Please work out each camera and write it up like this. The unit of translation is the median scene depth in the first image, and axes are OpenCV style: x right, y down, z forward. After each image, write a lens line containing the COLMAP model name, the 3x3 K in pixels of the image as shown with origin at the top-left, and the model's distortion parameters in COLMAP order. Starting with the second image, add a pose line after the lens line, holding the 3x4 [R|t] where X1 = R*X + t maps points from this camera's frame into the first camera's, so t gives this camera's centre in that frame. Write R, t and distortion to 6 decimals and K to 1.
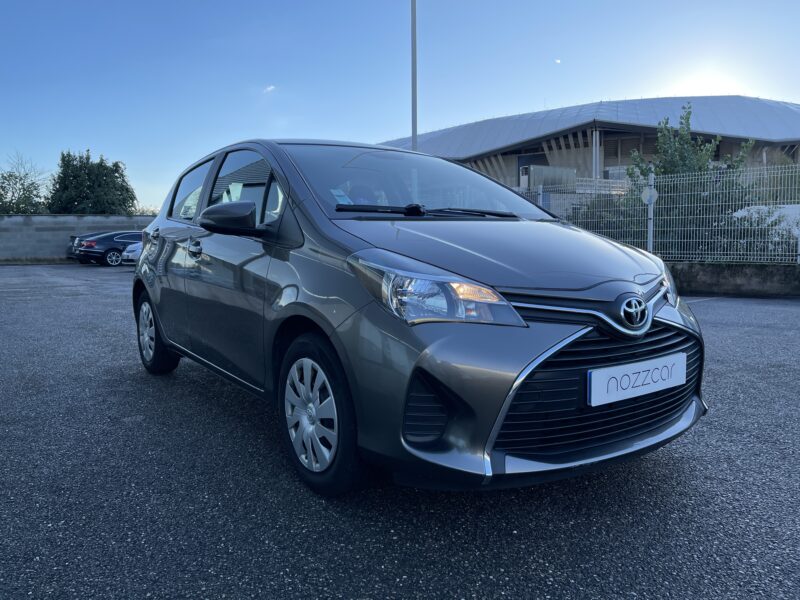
lens RADIAL K [[612.7, 0, 400.1], [0, 612.7, 298.5], [0, 0, 1]] dist [0.050352, -0.087497]
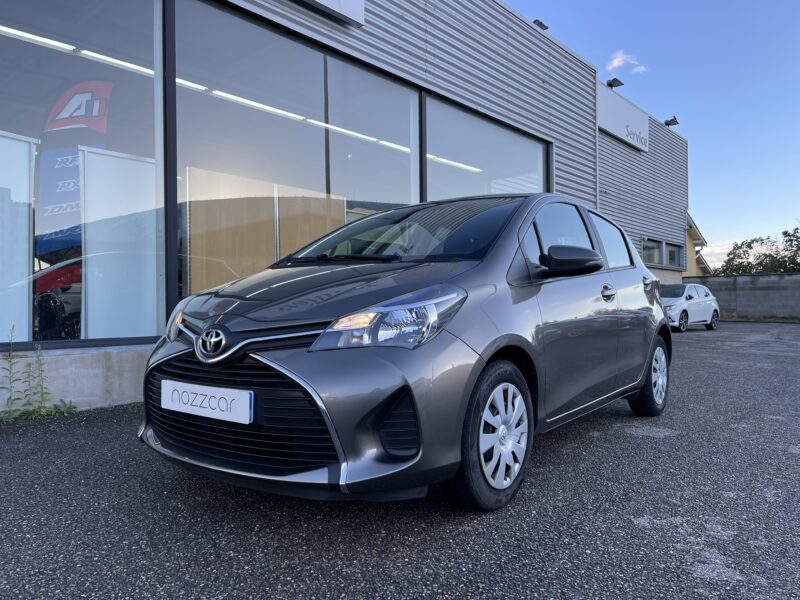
lens RADIAL K [[612.7, 0, 400.6], [0, 612.7, 298.4], [0, 0, 1]] dist [0.050352, -0.087497]
pose [[0.331910, 0.010188, -0.943256, 1.570686], [-0.101499, 0.994522, -0.024973, -0.064132], [0.937835, 0.104028, 0.331126, 0.952876]]
